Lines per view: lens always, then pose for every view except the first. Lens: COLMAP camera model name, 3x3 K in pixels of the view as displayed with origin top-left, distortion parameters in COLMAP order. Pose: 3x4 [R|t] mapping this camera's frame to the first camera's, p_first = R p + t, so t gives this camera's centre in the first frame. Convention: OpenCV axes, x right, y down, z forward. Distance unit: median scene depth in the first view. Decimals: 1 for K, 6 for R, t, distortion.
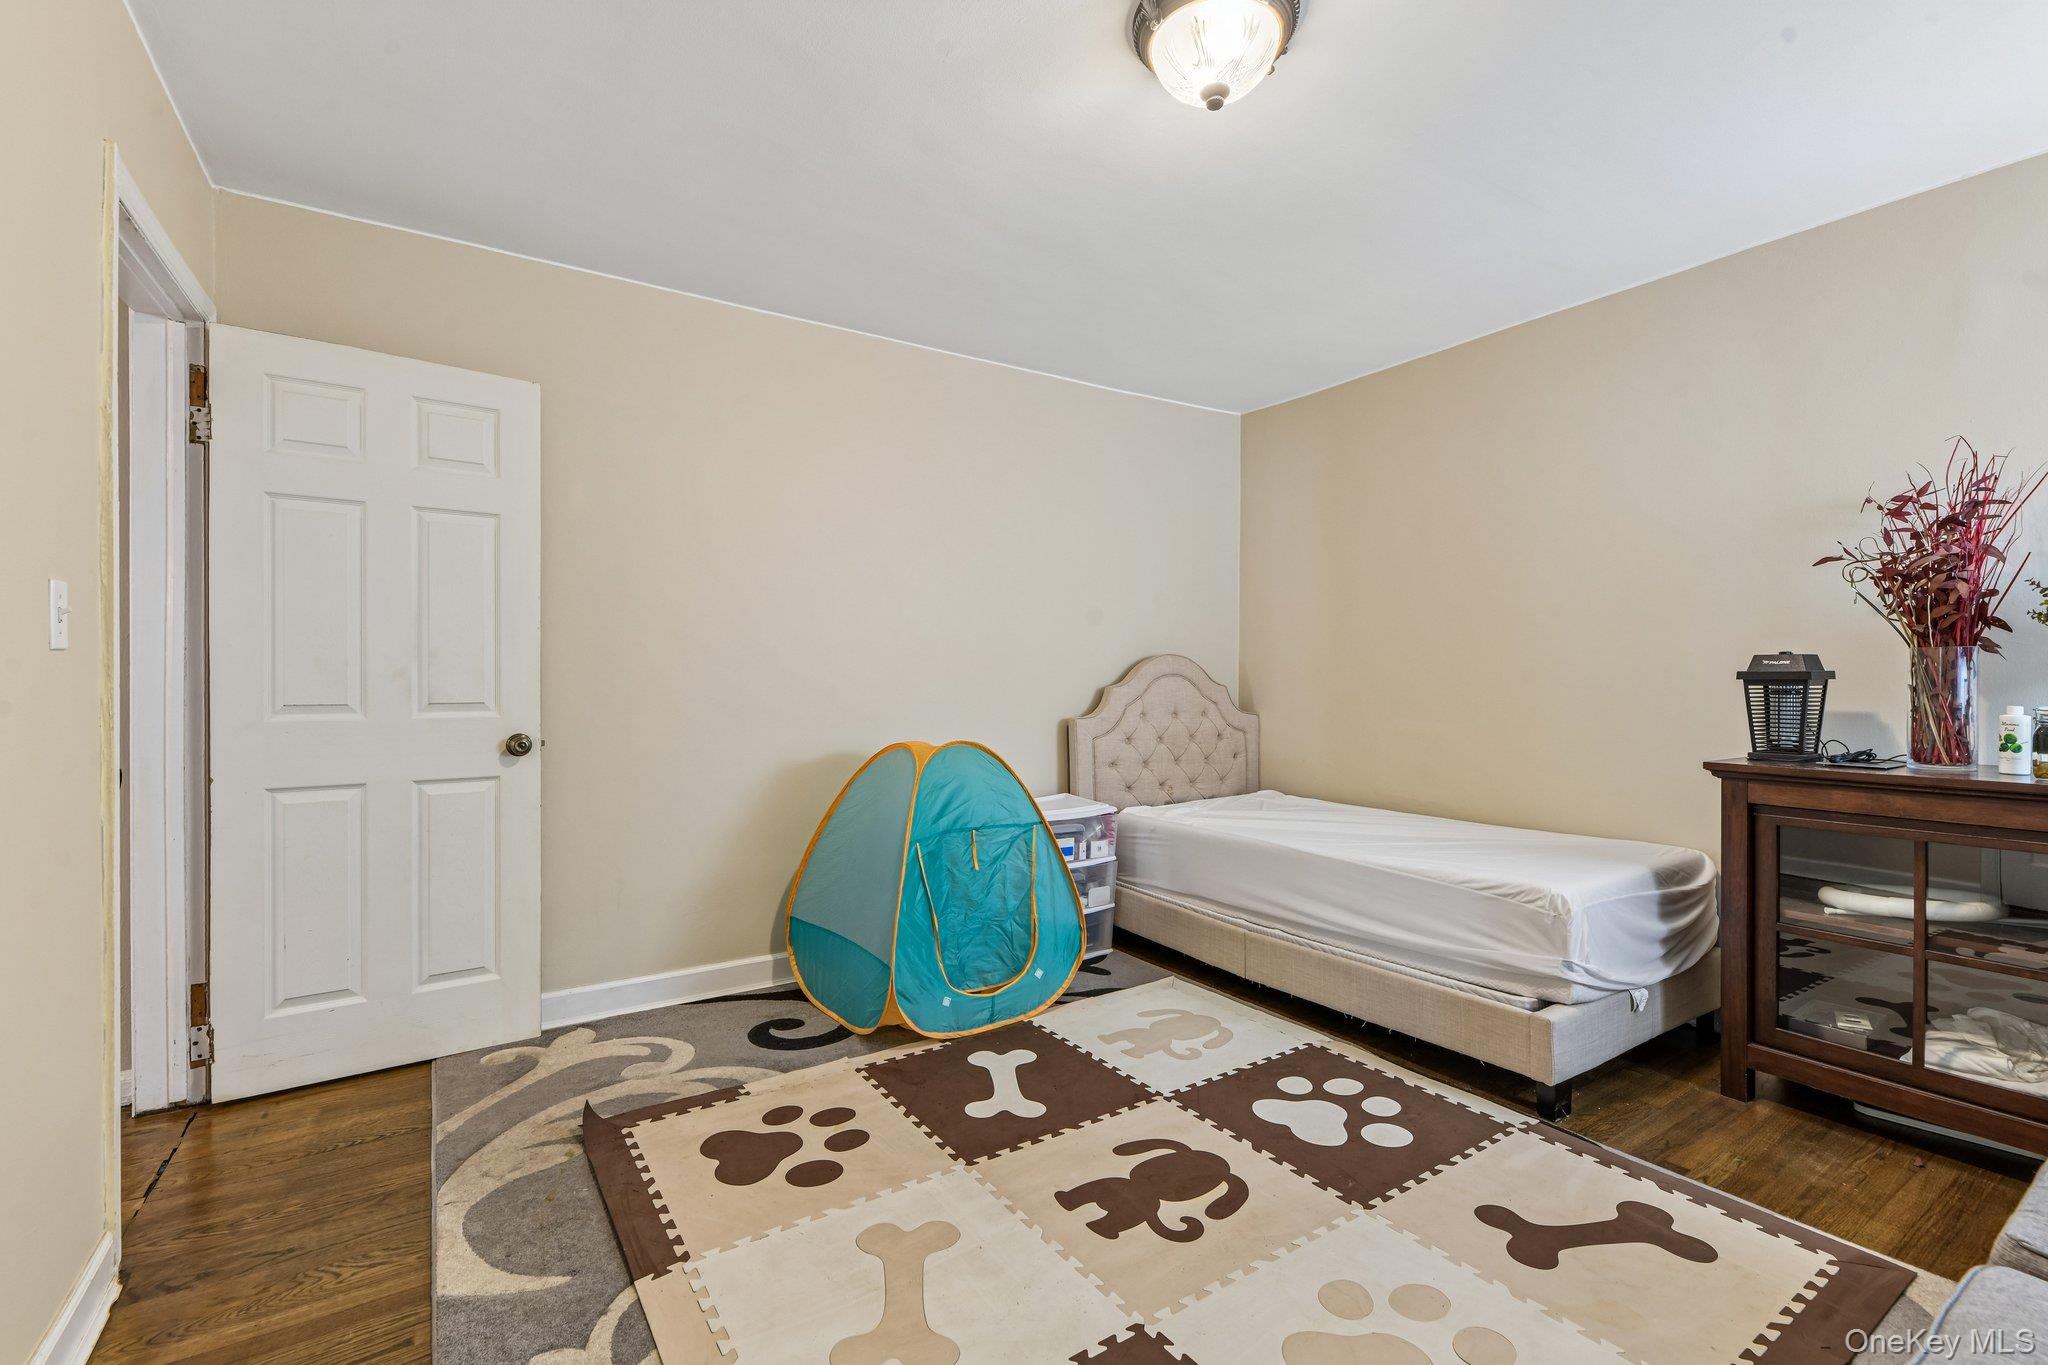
lens RADIAL K [[904.7, 0, 1033.1], [0, 904.7, 679.9], [0, 0, 1]] dist [-0.000528, -0.000805]
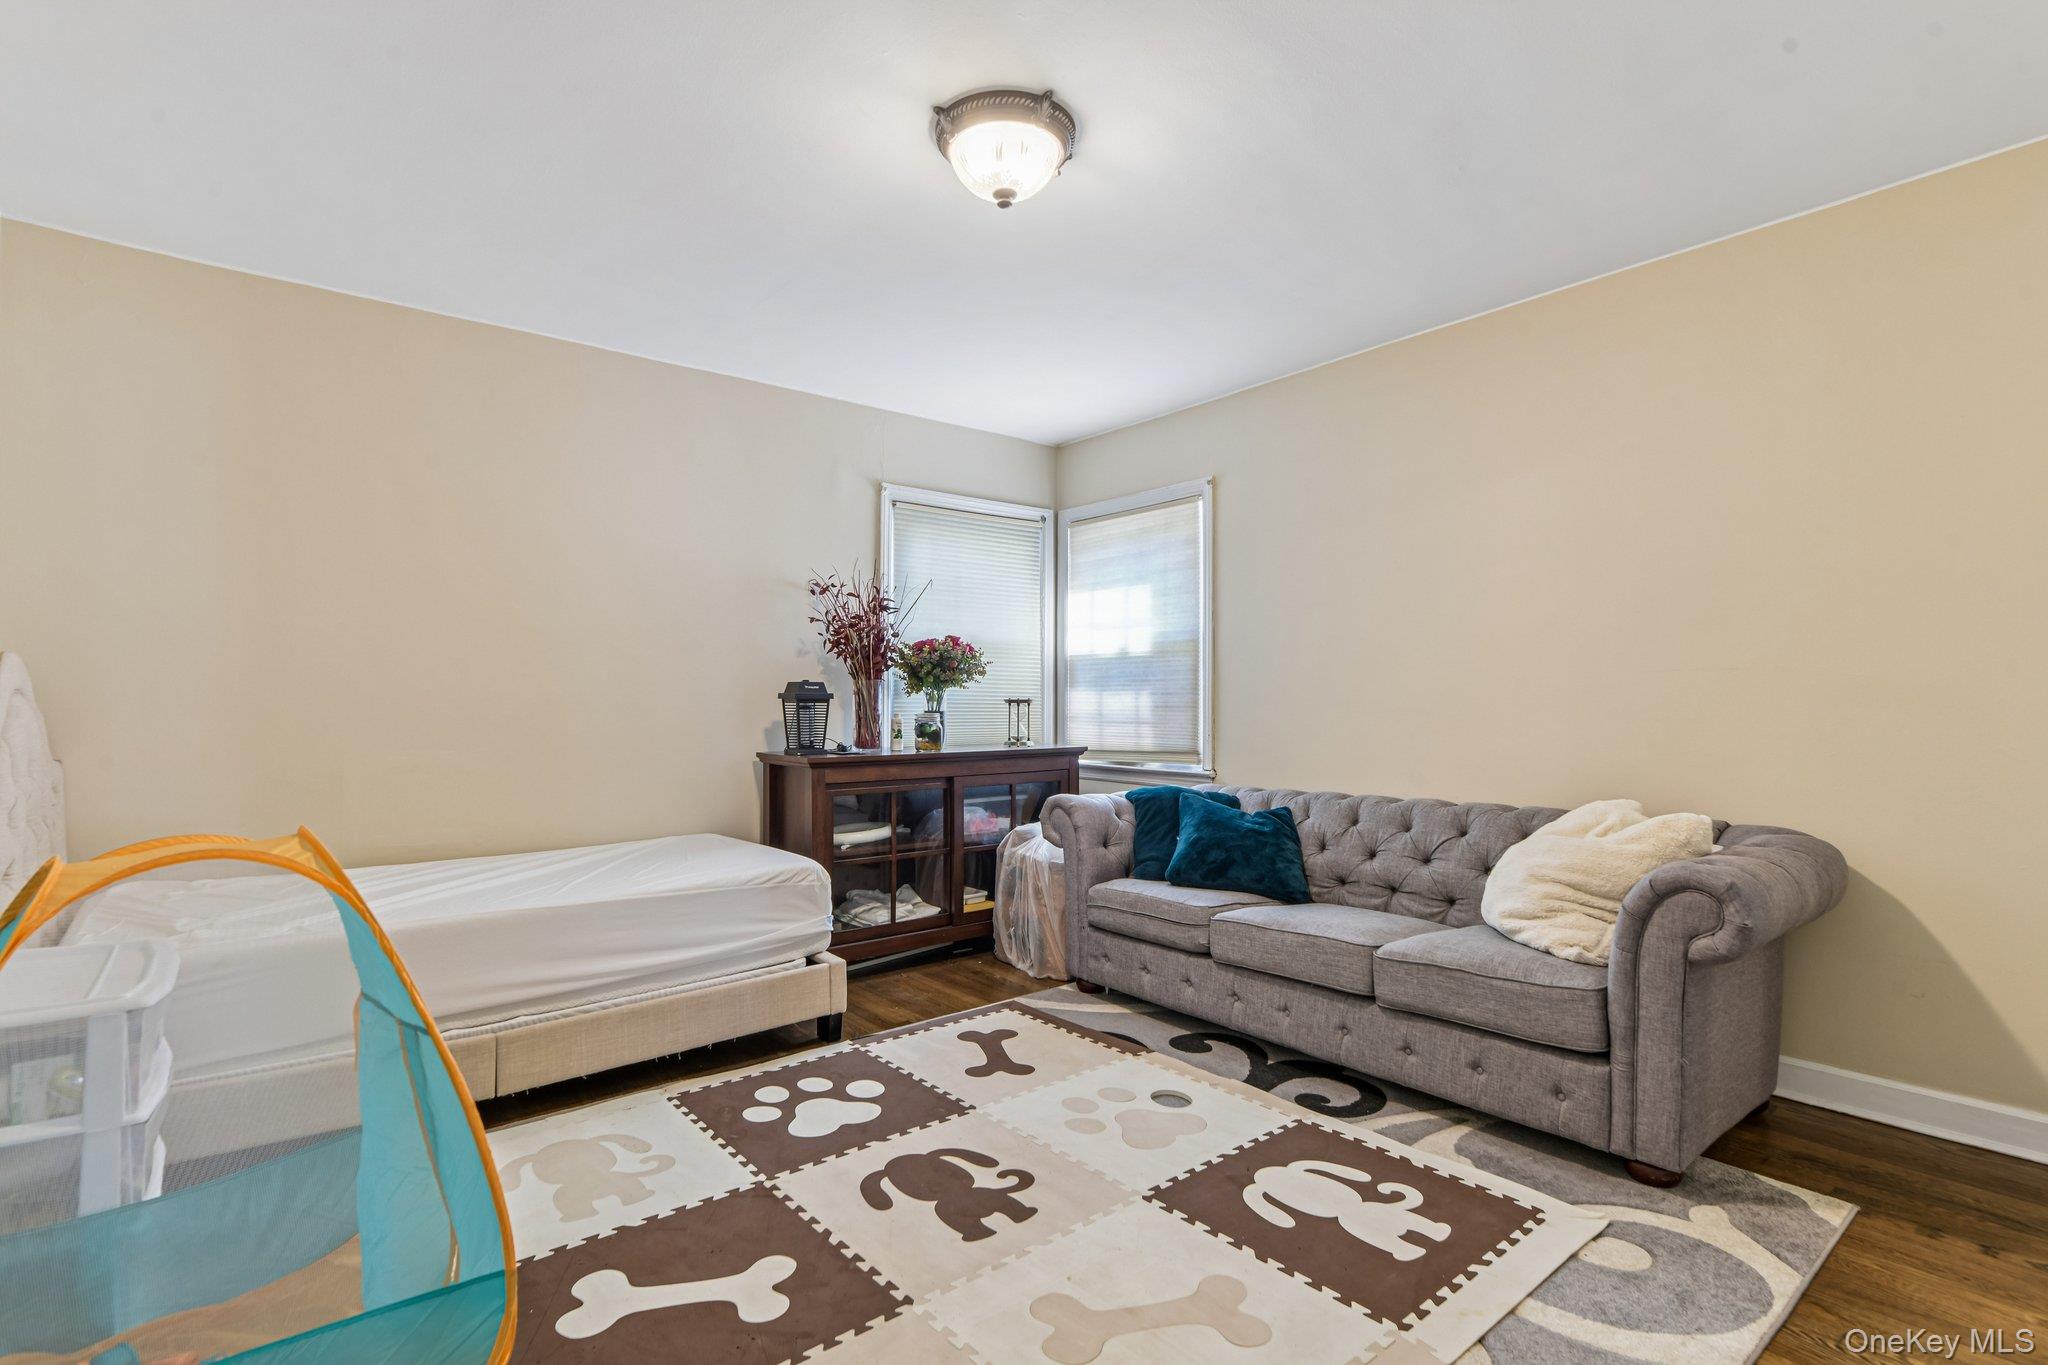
lens RADIAL K [[973.4, 0, 1032.2], [0, 973.4, 694.0], [0, 0, 1]] dist [0.002727, -0.000458]
pose [[-0.110314, 0.004196, 0.993888, -0.843537], [-0.001260, 0.999990, -0.004361, -0.002191], [-0.993896, -0.001733, -0.110308, 0.880280]]
